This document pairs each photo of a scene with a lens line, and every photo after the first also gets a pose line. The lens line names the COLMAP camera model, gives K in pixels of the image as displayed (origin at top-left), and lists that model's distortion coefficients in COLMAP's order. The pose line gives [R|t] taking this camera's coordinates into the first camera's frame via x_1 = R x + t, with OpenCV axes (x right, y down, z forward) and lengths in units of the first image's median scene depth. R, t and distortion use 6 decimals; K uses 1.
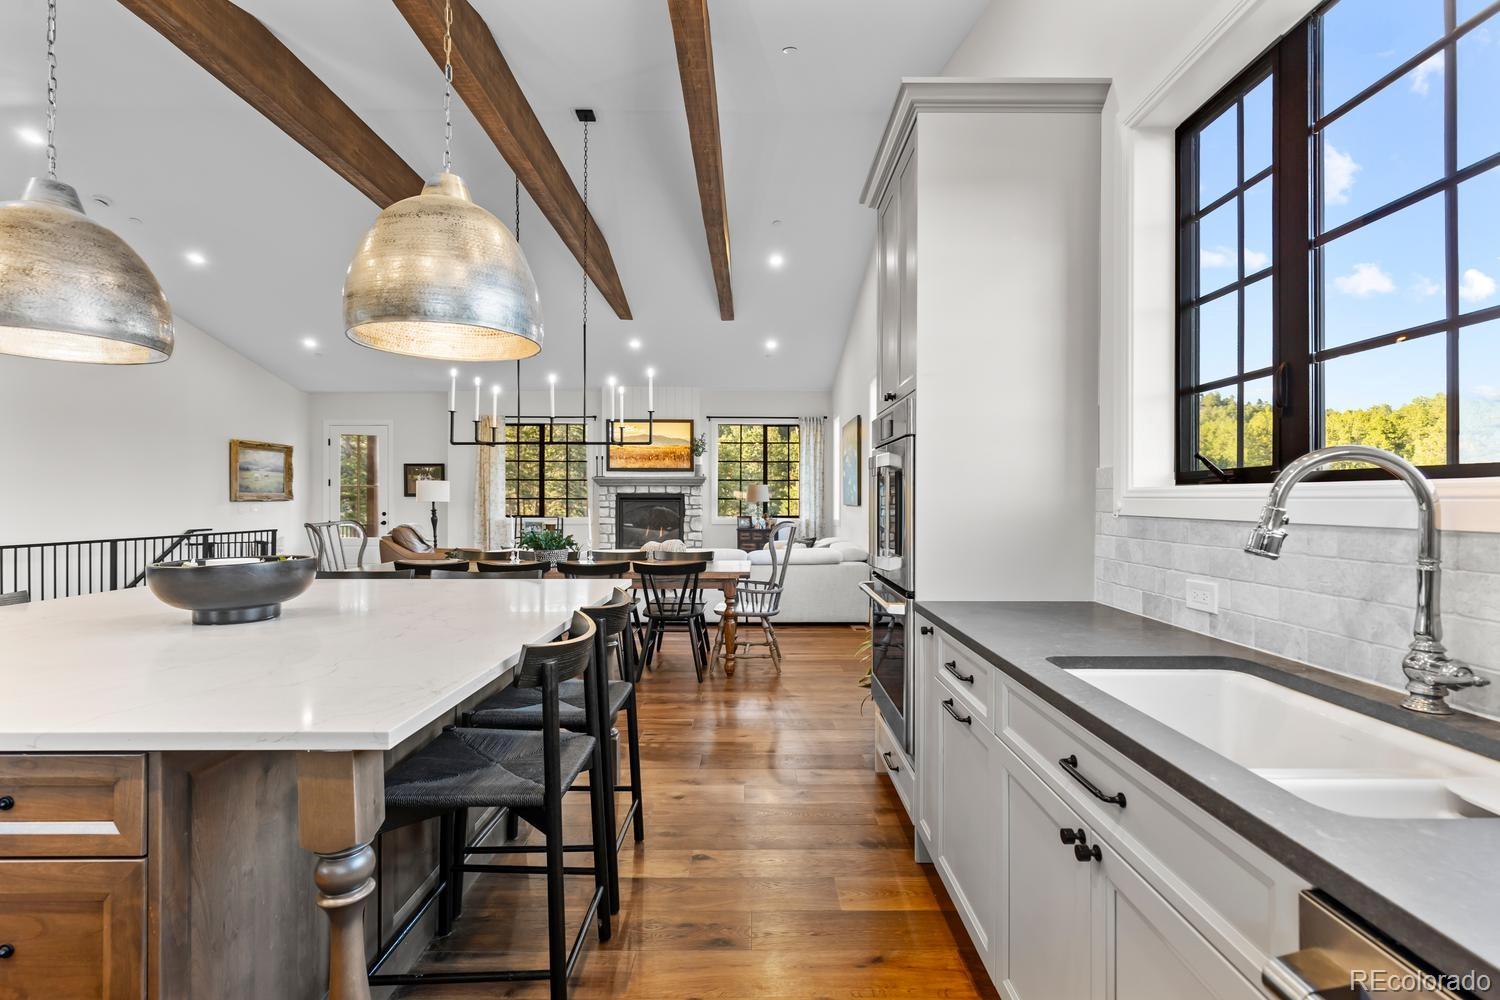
lens RADIAL K [[674.5, 0, 757.6], [0, 674.5, 502.5], [0, 0, 1]] dist [0.006687, -0.001476]
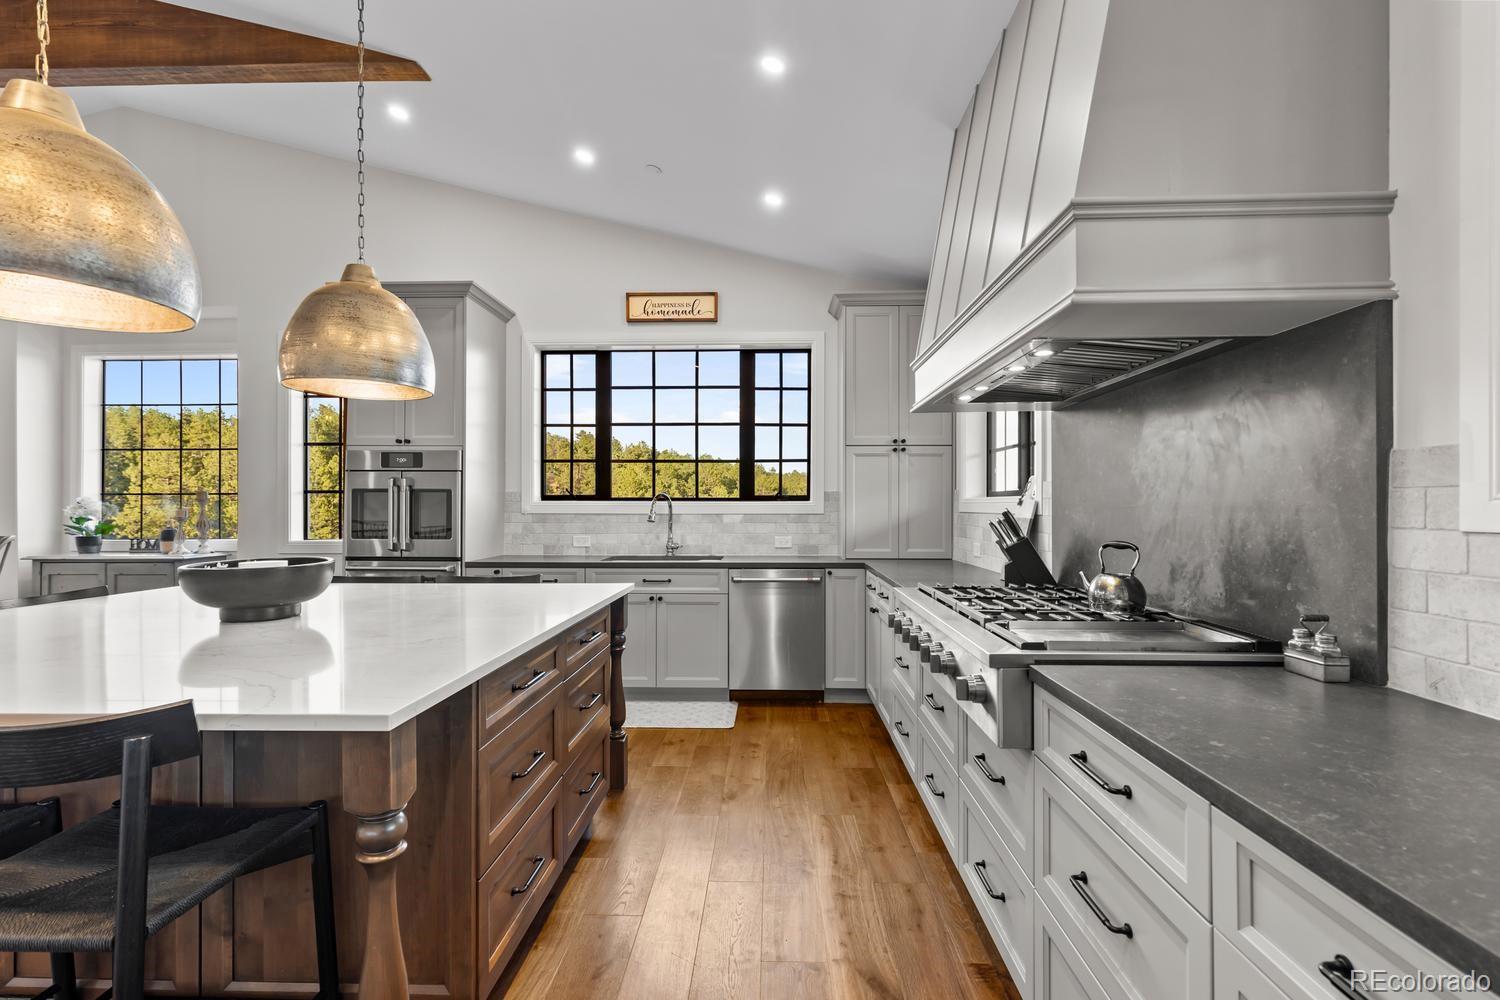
lens RADIAL K [[674.5, 0, 735.4], [0, 674.5, 511.4], [0, 0, 1]] dist [0.006687, -0.001476]
pose [[0.050461, -0.007797, 0.998696, -0.702074], [0.005451, 0.999957, 0.007531, 0.000487], [-0.998711, 0.005064, 0.050501, 0.081680]]
